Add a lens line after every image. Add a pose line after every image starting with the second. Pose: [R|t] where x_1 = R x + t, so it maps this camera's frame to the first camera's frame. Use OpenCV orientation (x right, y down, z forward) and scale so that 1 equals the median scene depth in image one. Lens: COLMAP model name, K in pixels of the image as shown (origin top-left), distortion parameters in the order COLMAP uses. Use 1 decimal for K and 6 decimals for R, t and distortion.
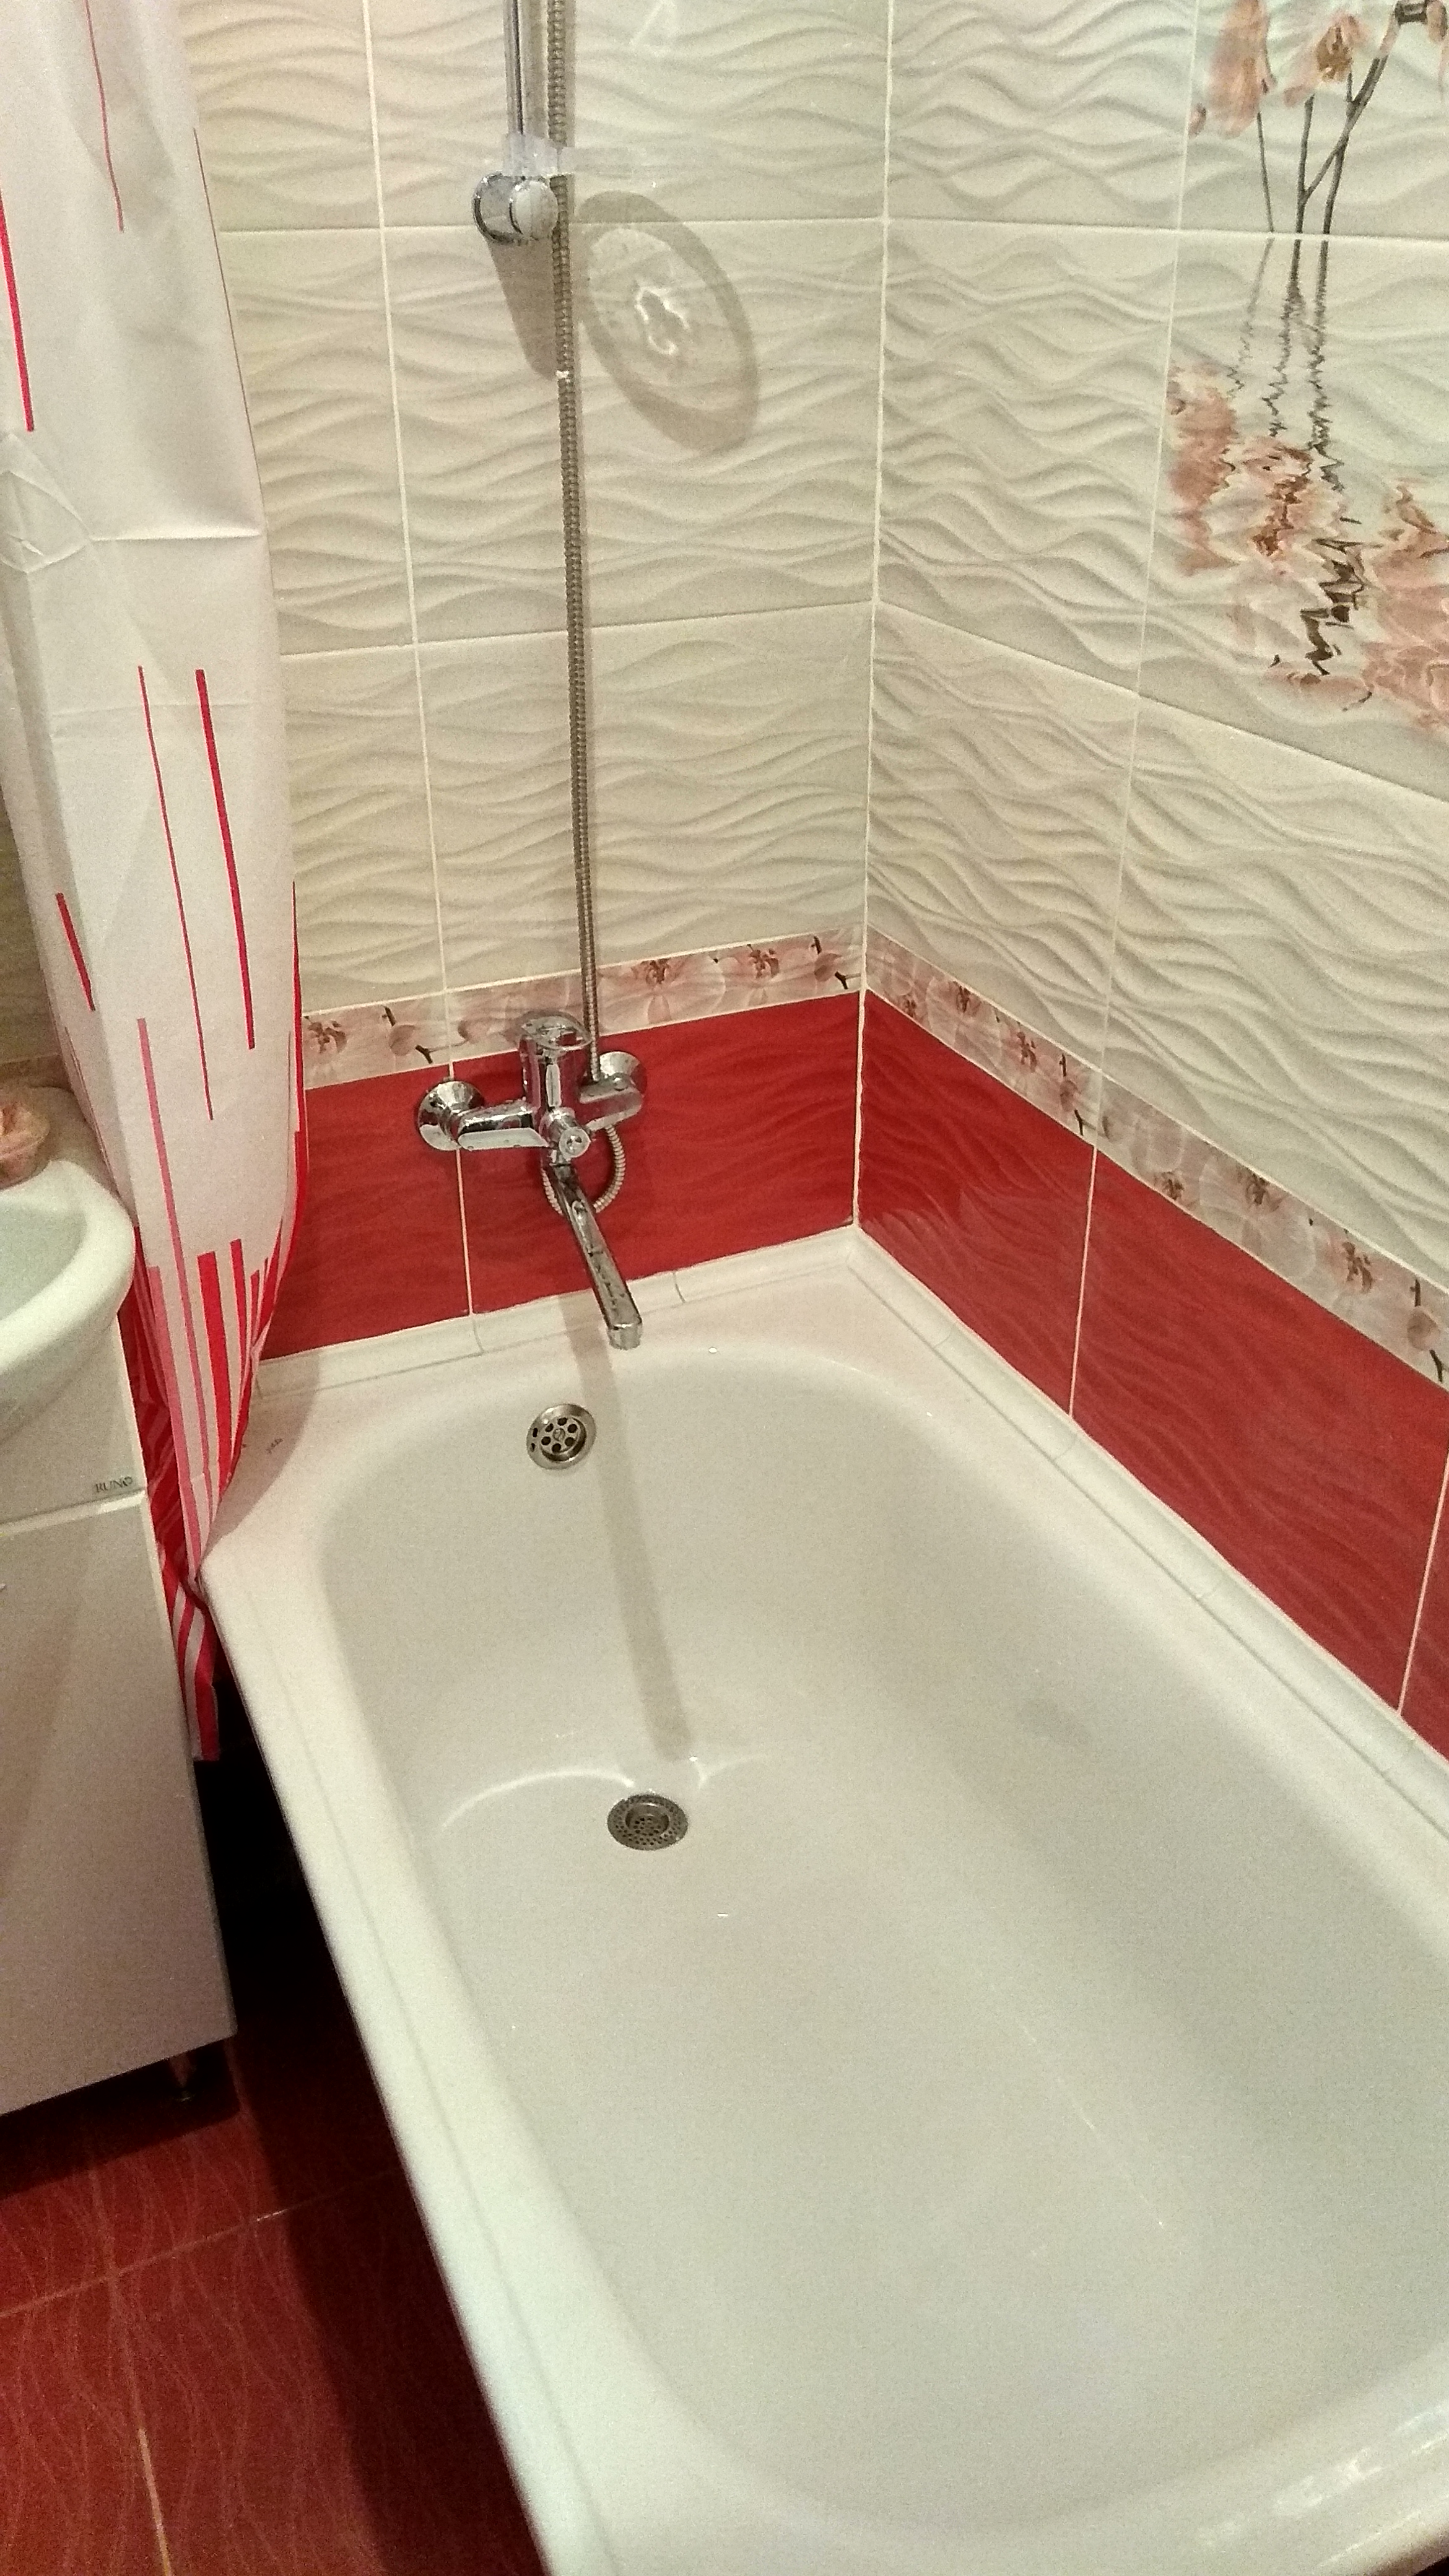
lens RADIAL K [[1977.1, 0, 728.0], [0, 1977.1, 1278.0], [0, 0, 1]] dist [0.110378, -0.200267]
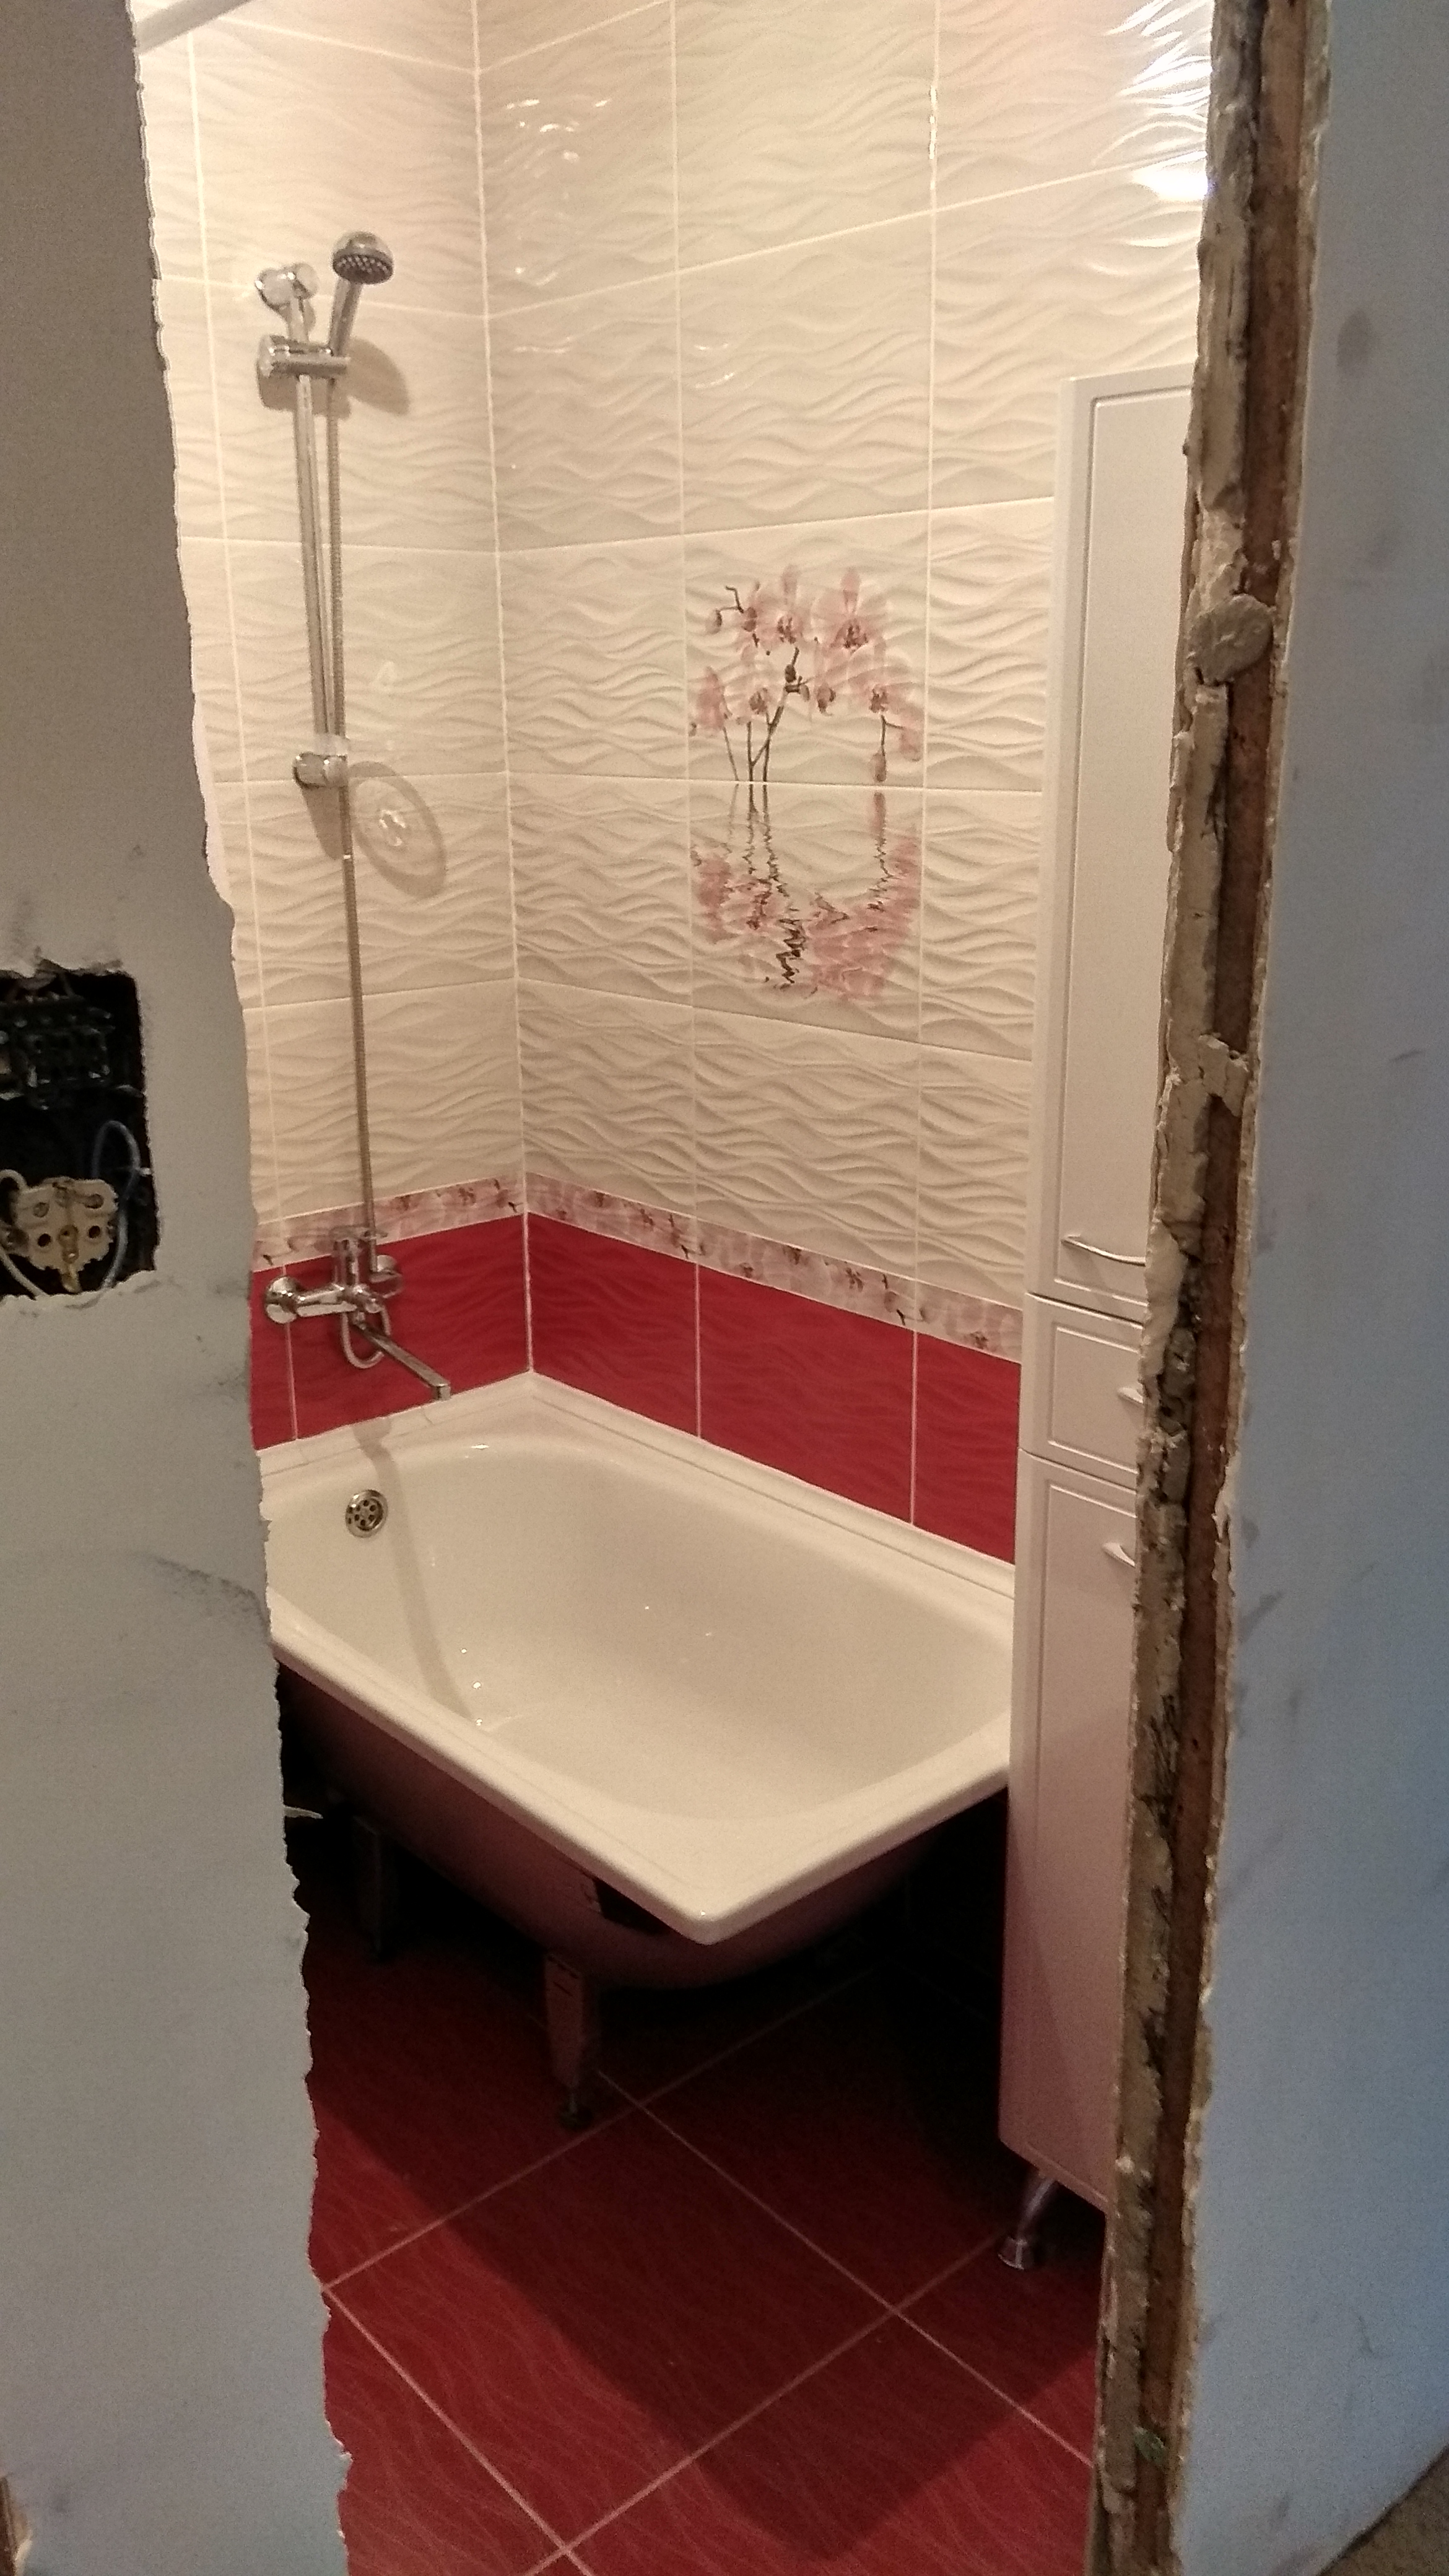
lens RADIAL K [[1991.0, 0, 724.5], [0, 1991.0, 1288.0], [0, 0, 1]] dist [0.107730, -0.186270]
pose [[0.953674, -0.088340, 0.287580, -0.301479], [0.148590, 0.969494, -0.194940, 0.305984], [-0.261586, 0.228641, 0.937708, -0.645015]]
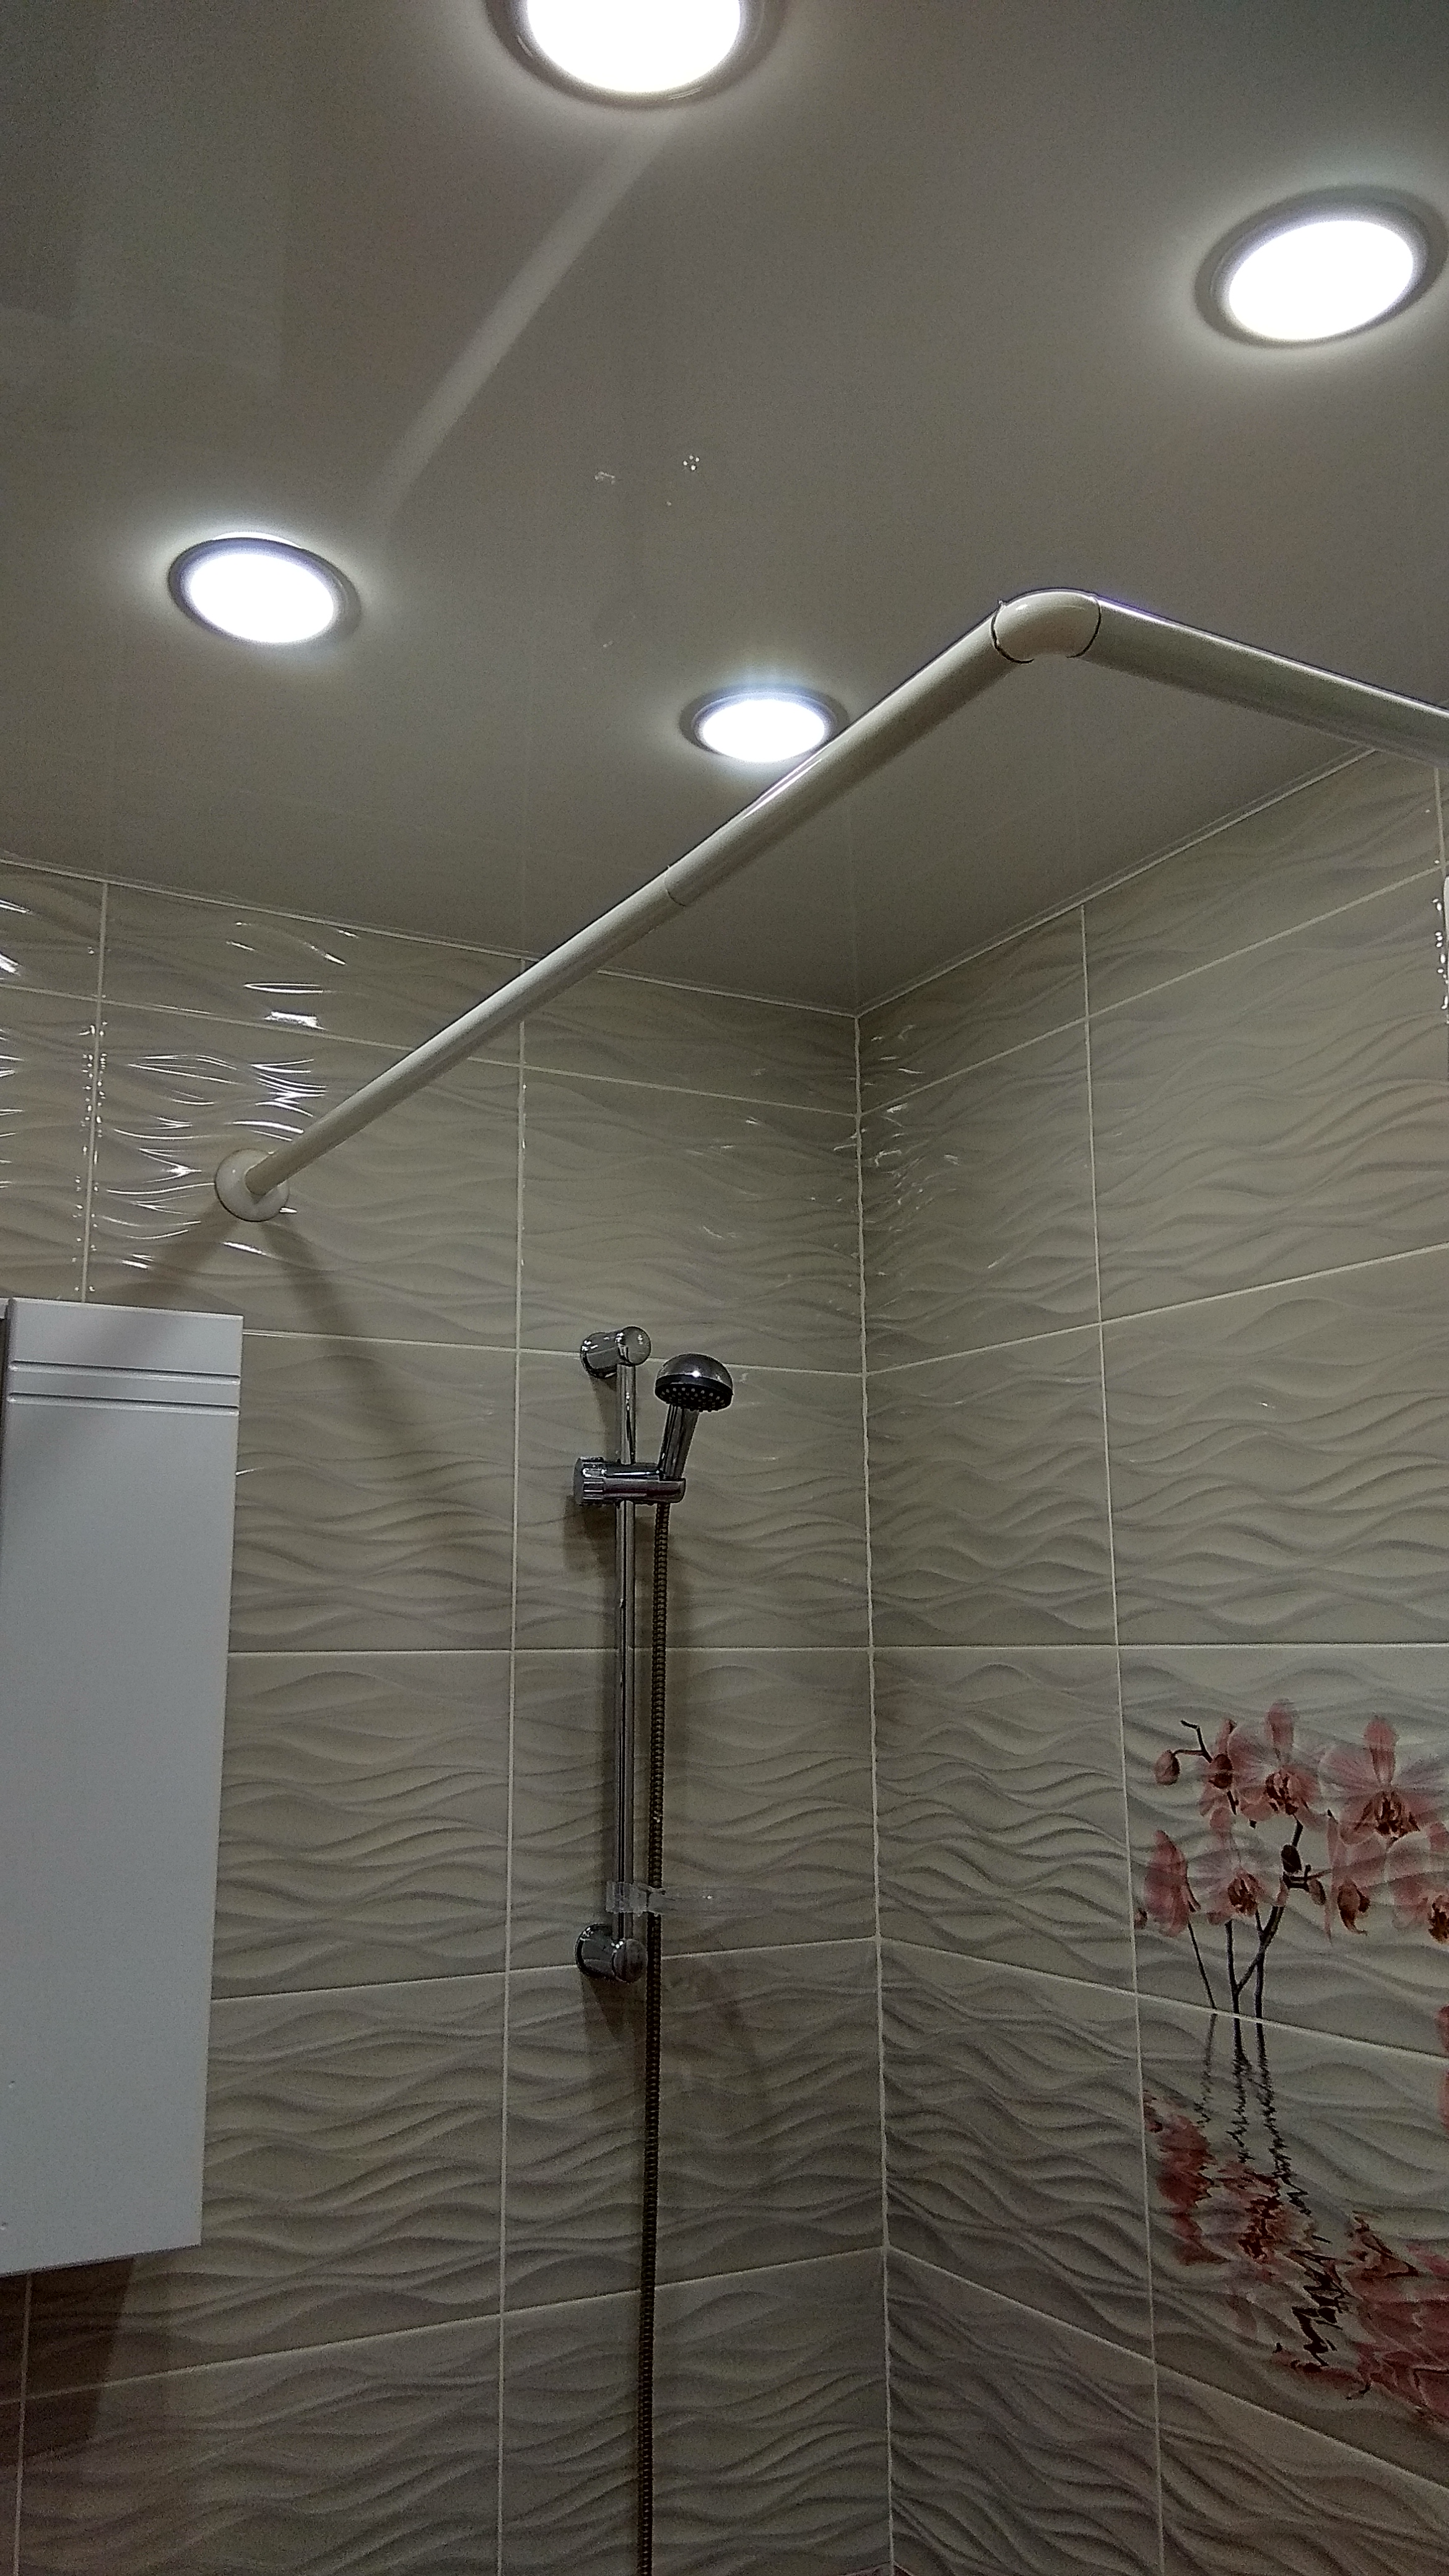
lens RADIAL K [[1977.1, 0, 728.0], [0, 1977.1, 1278.0], [0, 0, 1]] dist [0.110378, -0.200267]
pose [[0.995621, 0.016451, 0.092020, -0.147551], [0.046004, 0.770701, -0.635534, -0.044581], [-0.081375, 0.636985, 0.766569, -0.255185]]
